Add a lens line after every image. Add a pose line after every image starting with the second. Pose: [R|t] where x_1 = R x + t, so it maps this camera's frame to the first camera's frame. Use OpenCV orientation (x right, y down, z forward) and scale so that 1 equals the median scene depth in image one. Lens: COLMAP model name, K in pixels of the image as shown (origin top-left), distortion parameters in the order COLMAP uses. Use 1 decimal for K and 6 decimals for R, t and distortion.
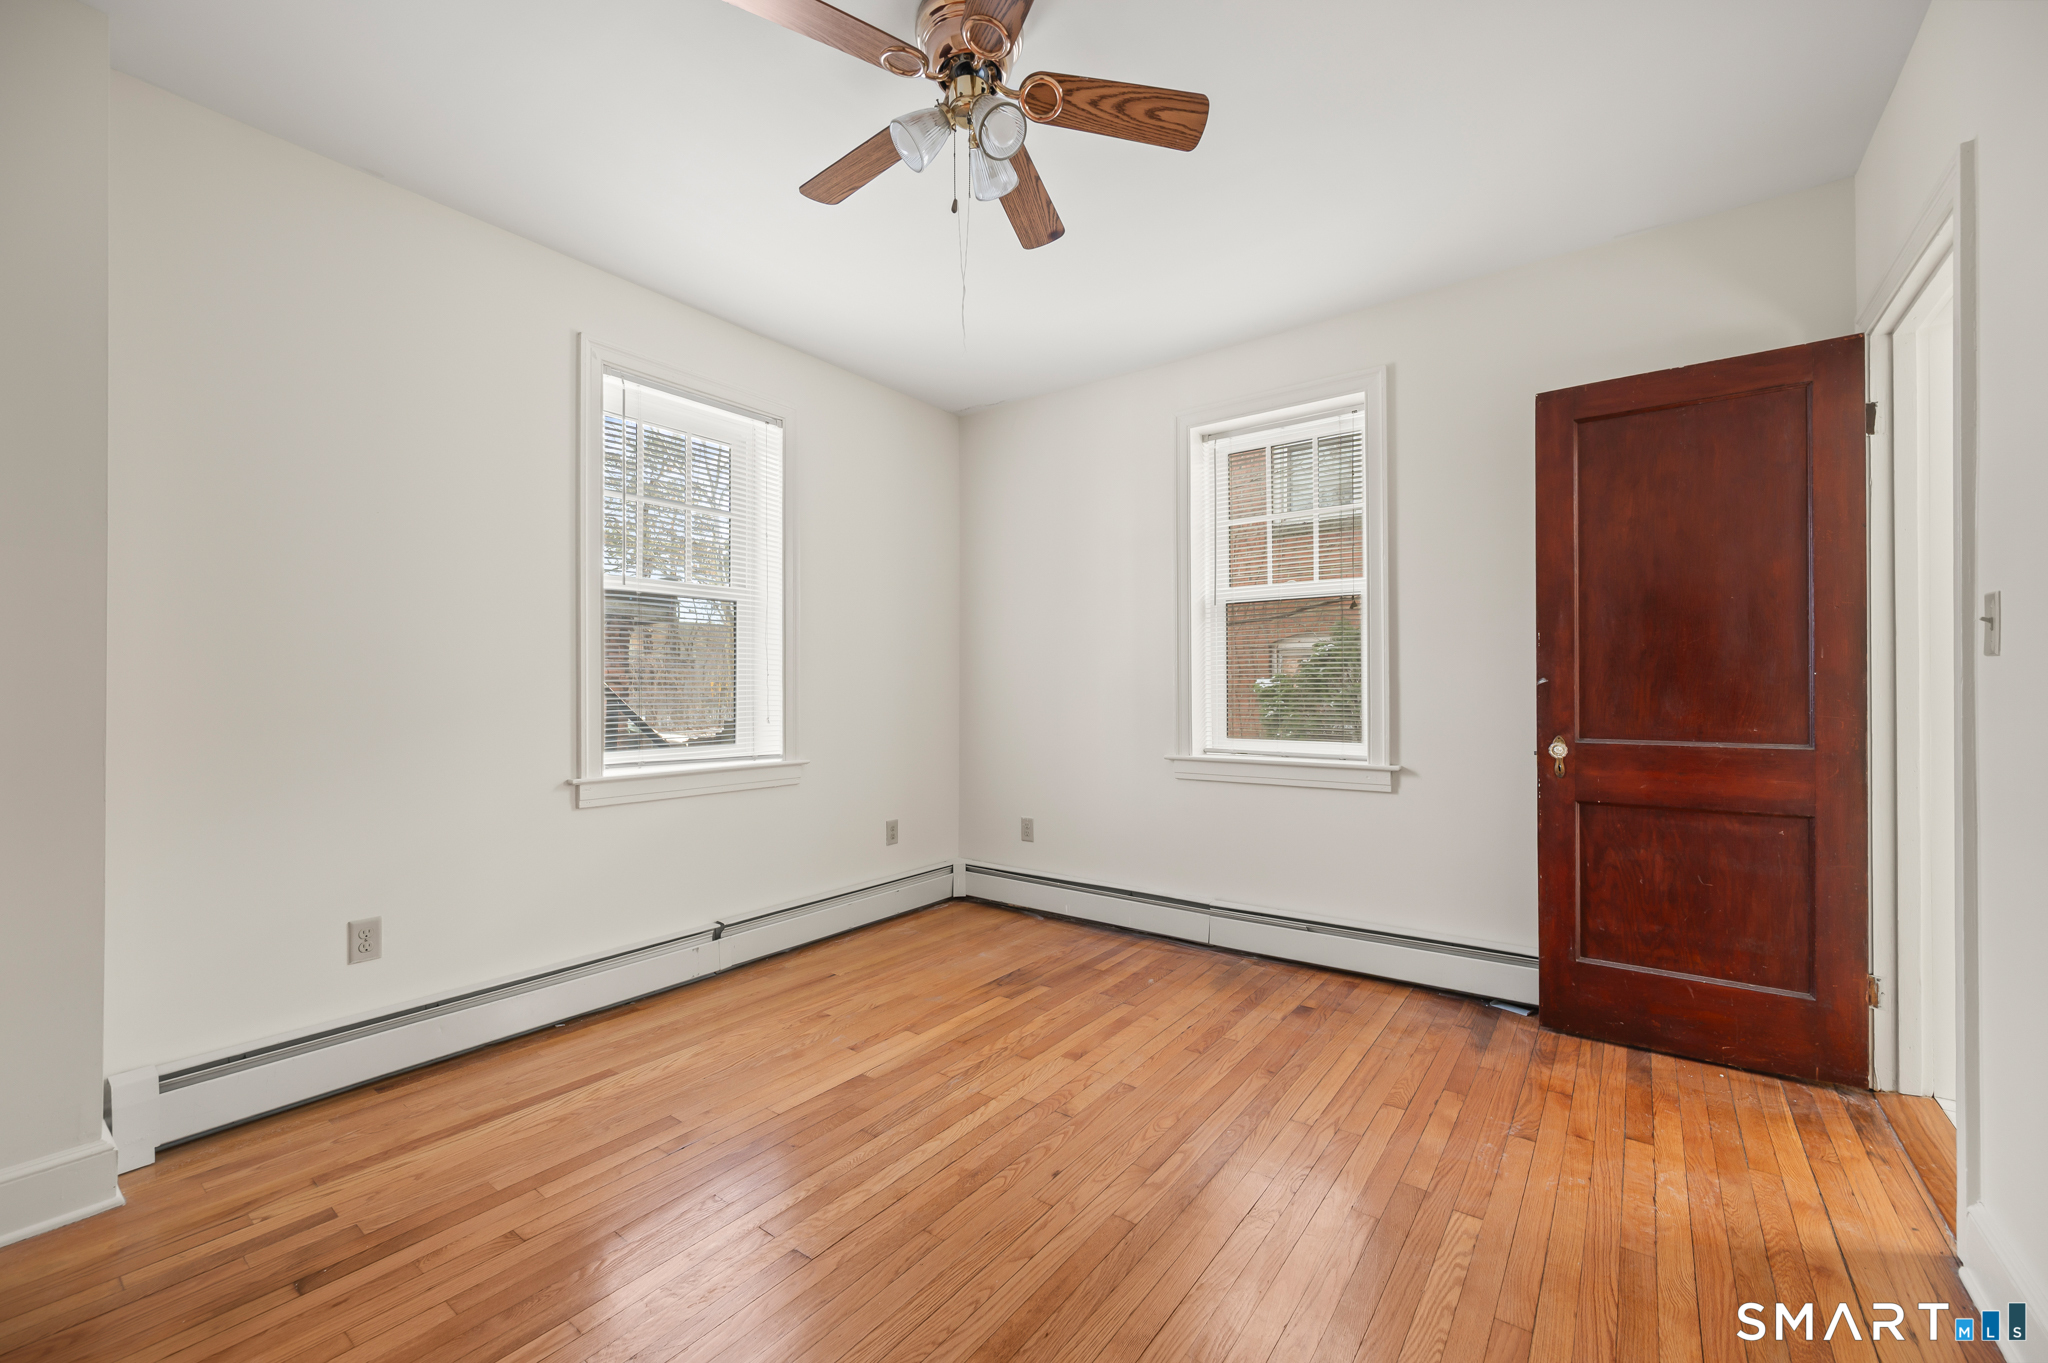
lens RADIAL K [[824.4, 0, 1030.1], [0, 824.4, 657.2], [0, 0, 1]] dist [-0.001790, -0.000169]
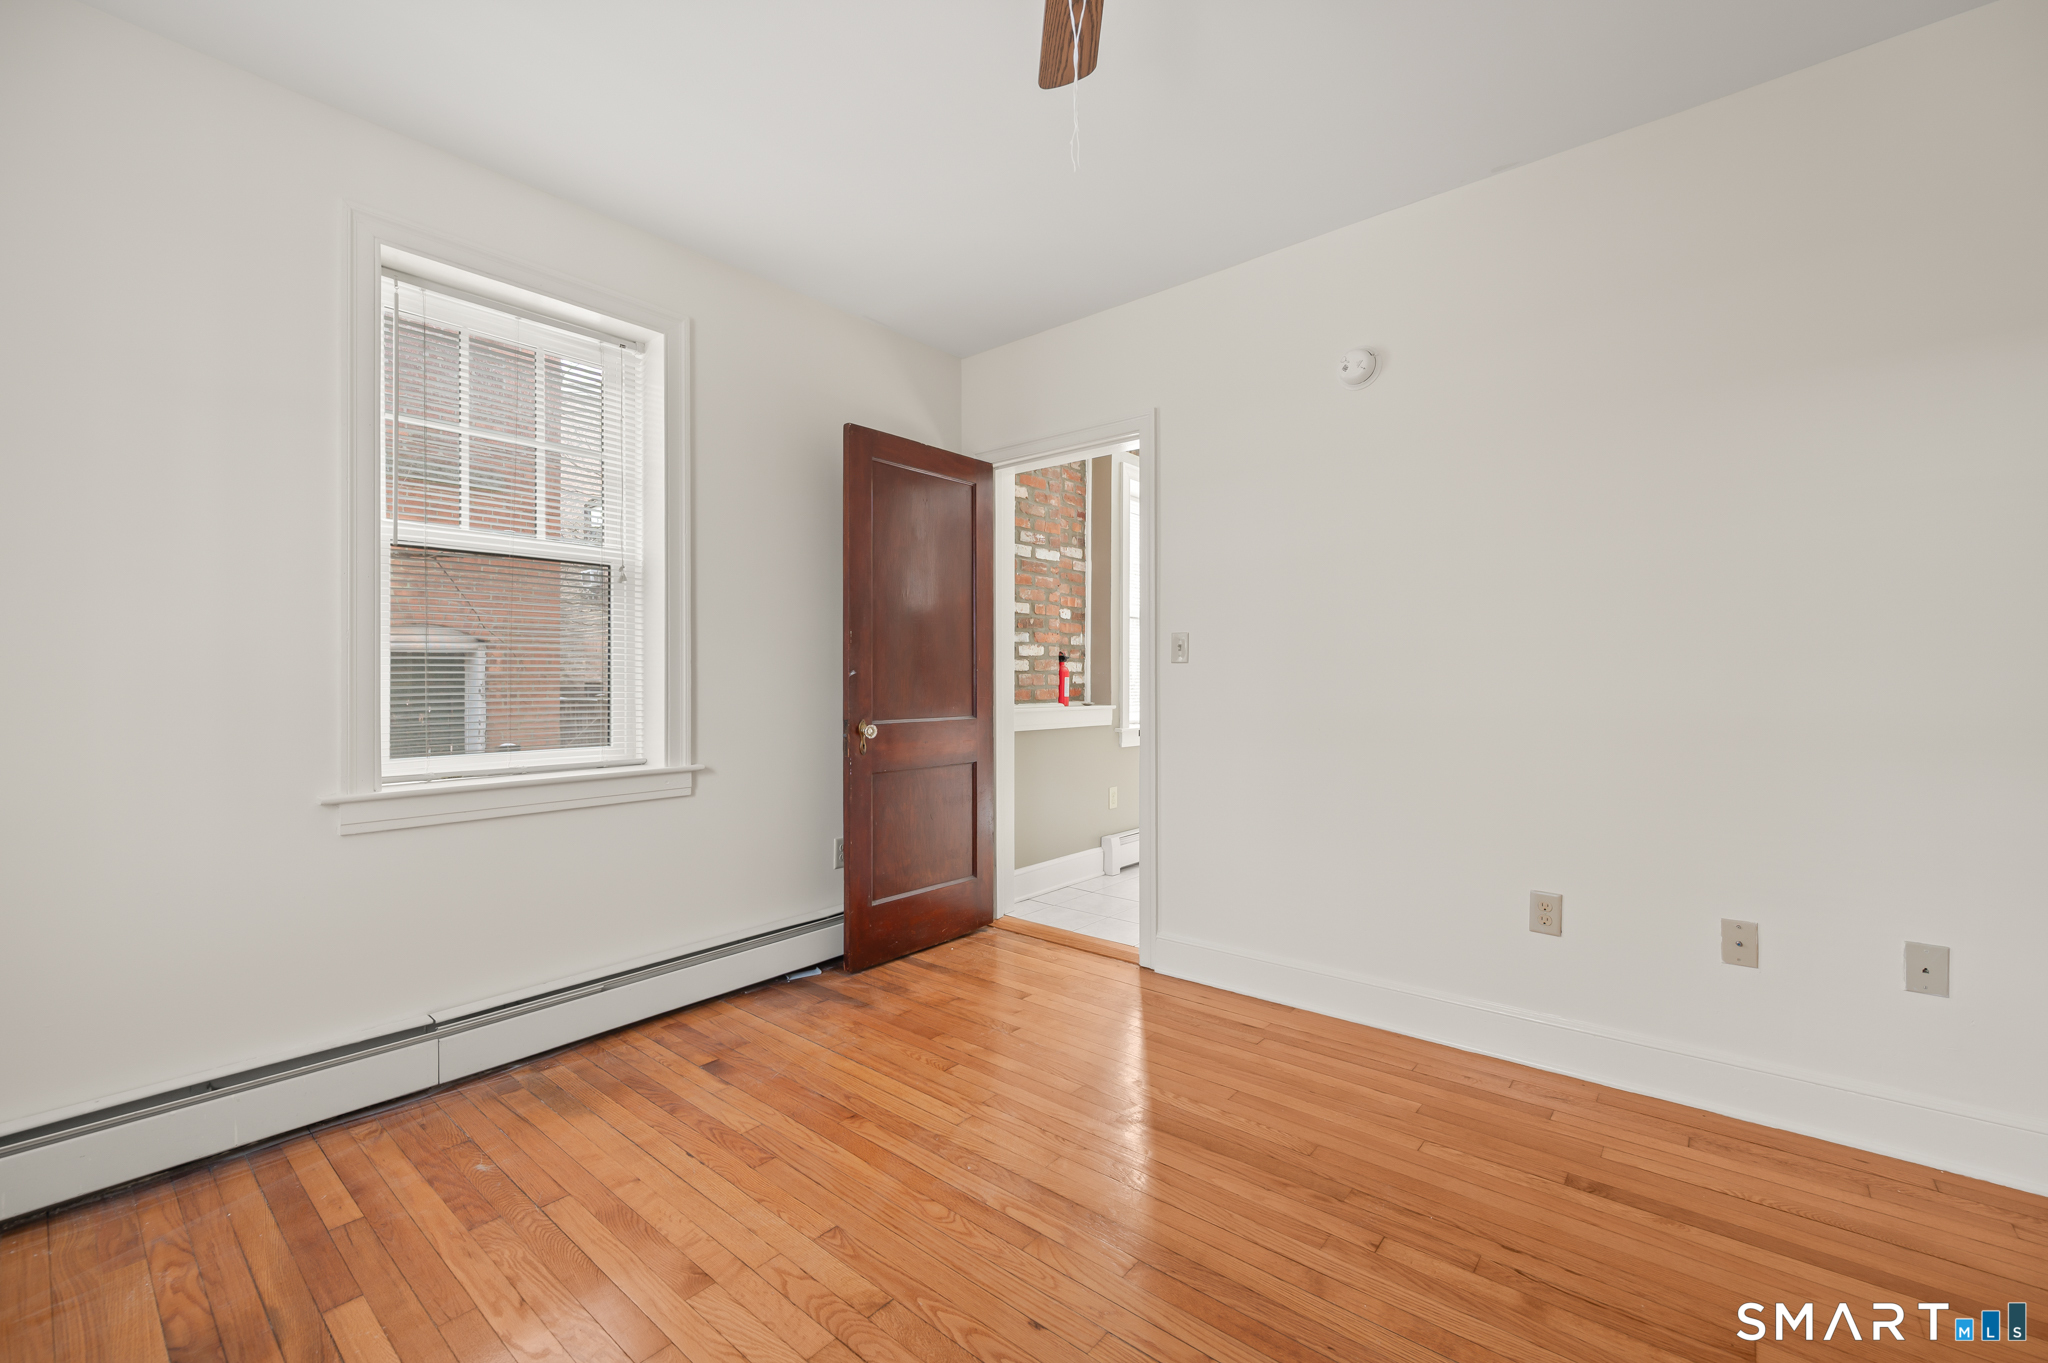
lens RADIAL K [[824.4, 0, 1030.1], [0, 824.4, 657.2], [0, 0, 1]] dist [-0.001790, -0.000169]
pose [[0.045826, 0.026186, 0.998606, -0.492933], [-0.044585, 0.998714, -0.024143, 0.021219], [-0.997954, -0.043417, 0.046935, 0.658810]]
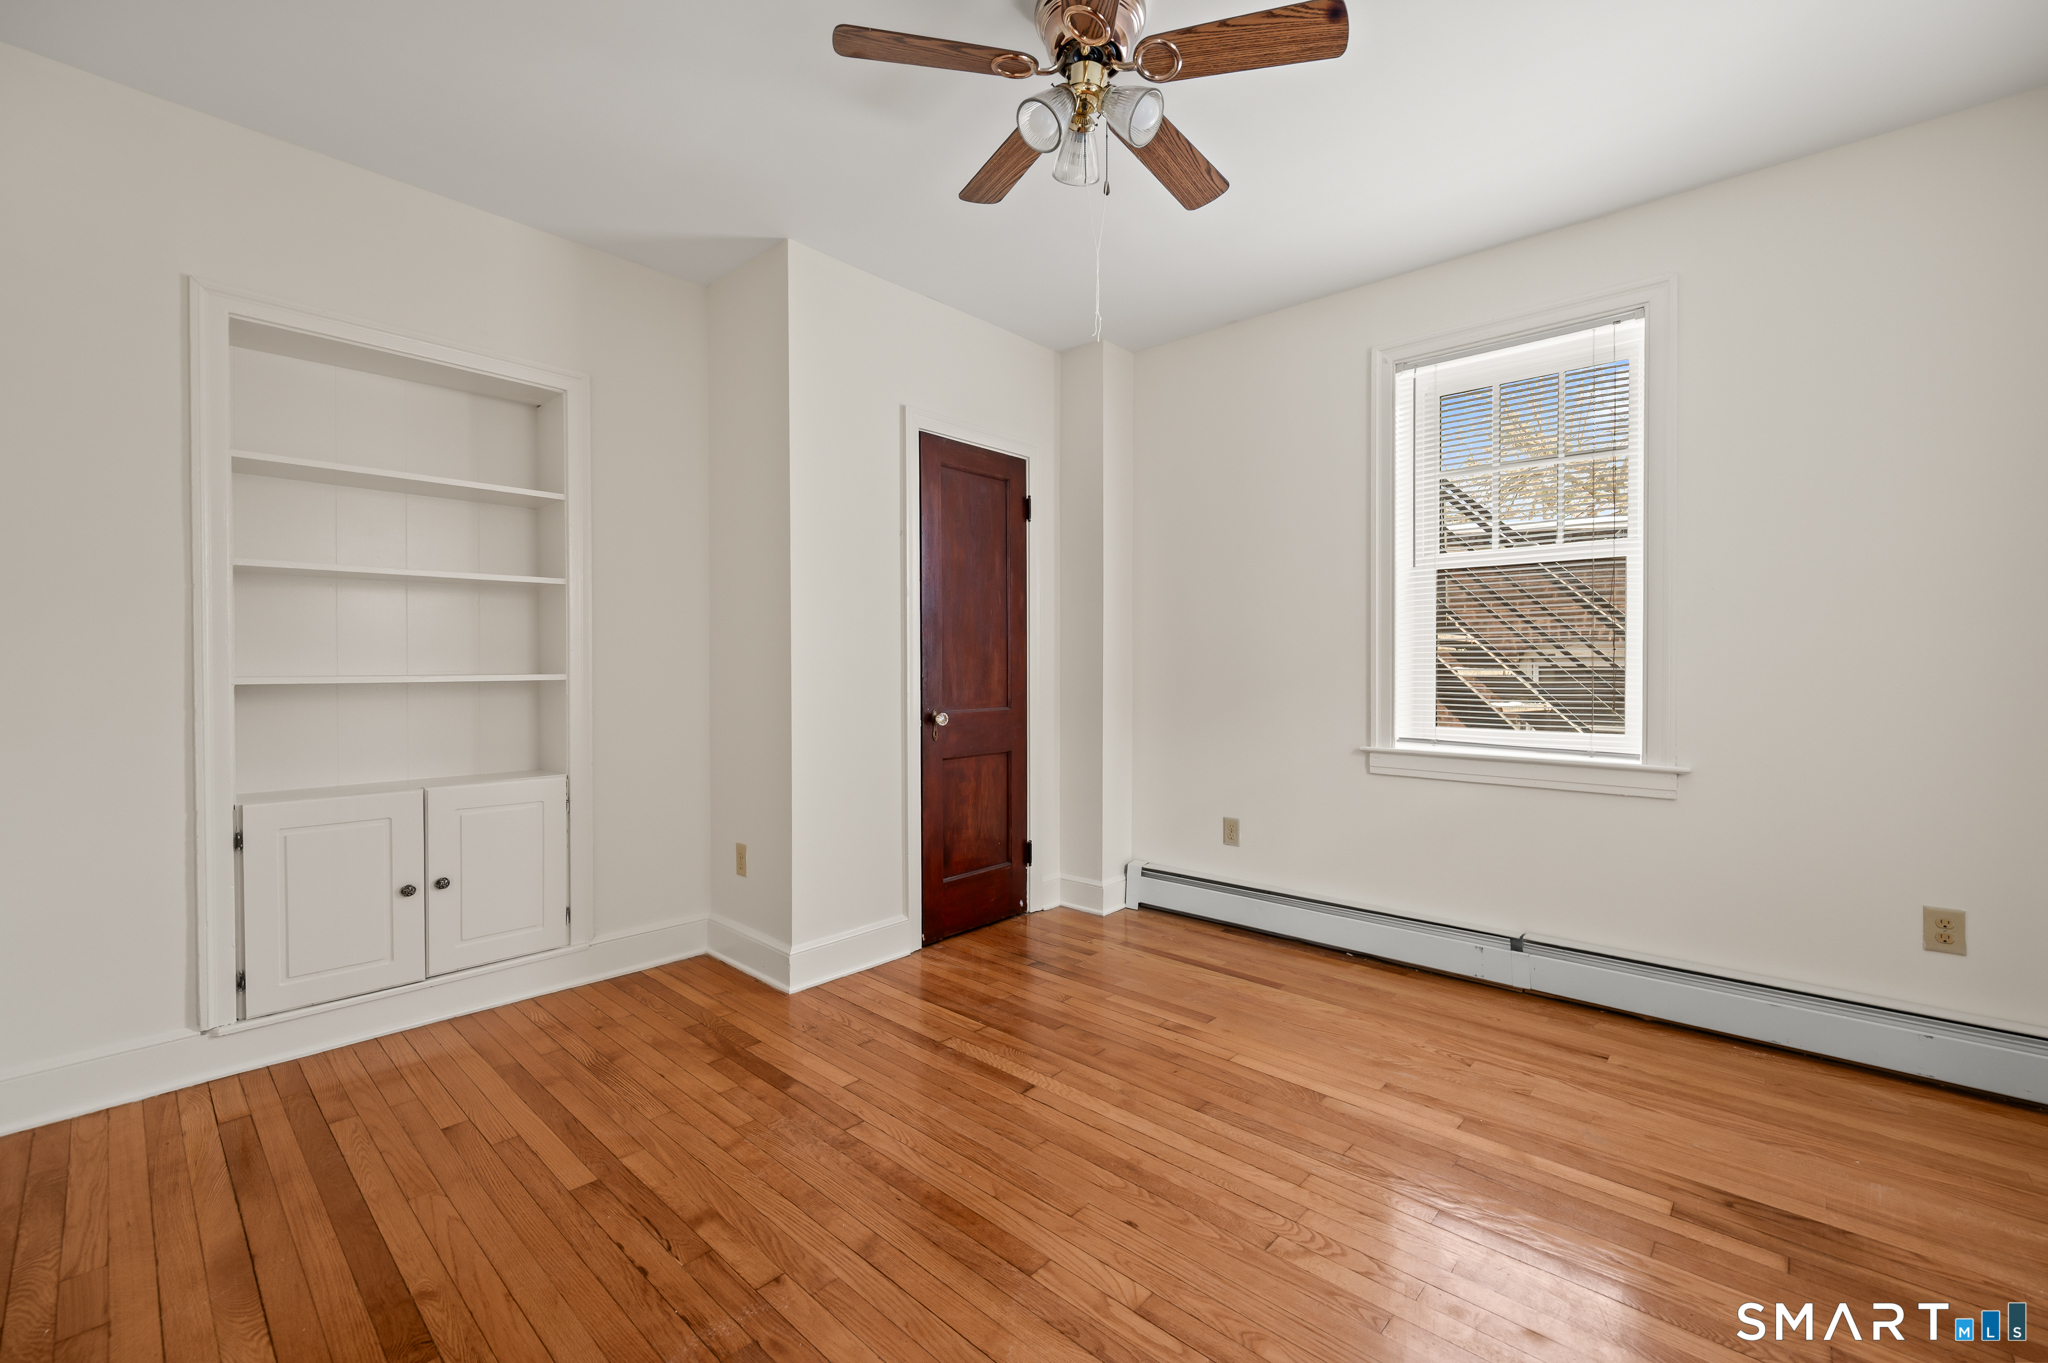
lens RADIAL K [[824.4, 0, 1030.1], [0, 824.4, 657.2], [0, 0, 1]] dist [-0.001790, -0.000169]
pose [[-0.089793, 0.004474, -0.995950, 0.622046], [0.046374, 0.998924, 0.000306, 0.004626], [0.994880, -0.046158, -0.089904, 0.661108]]
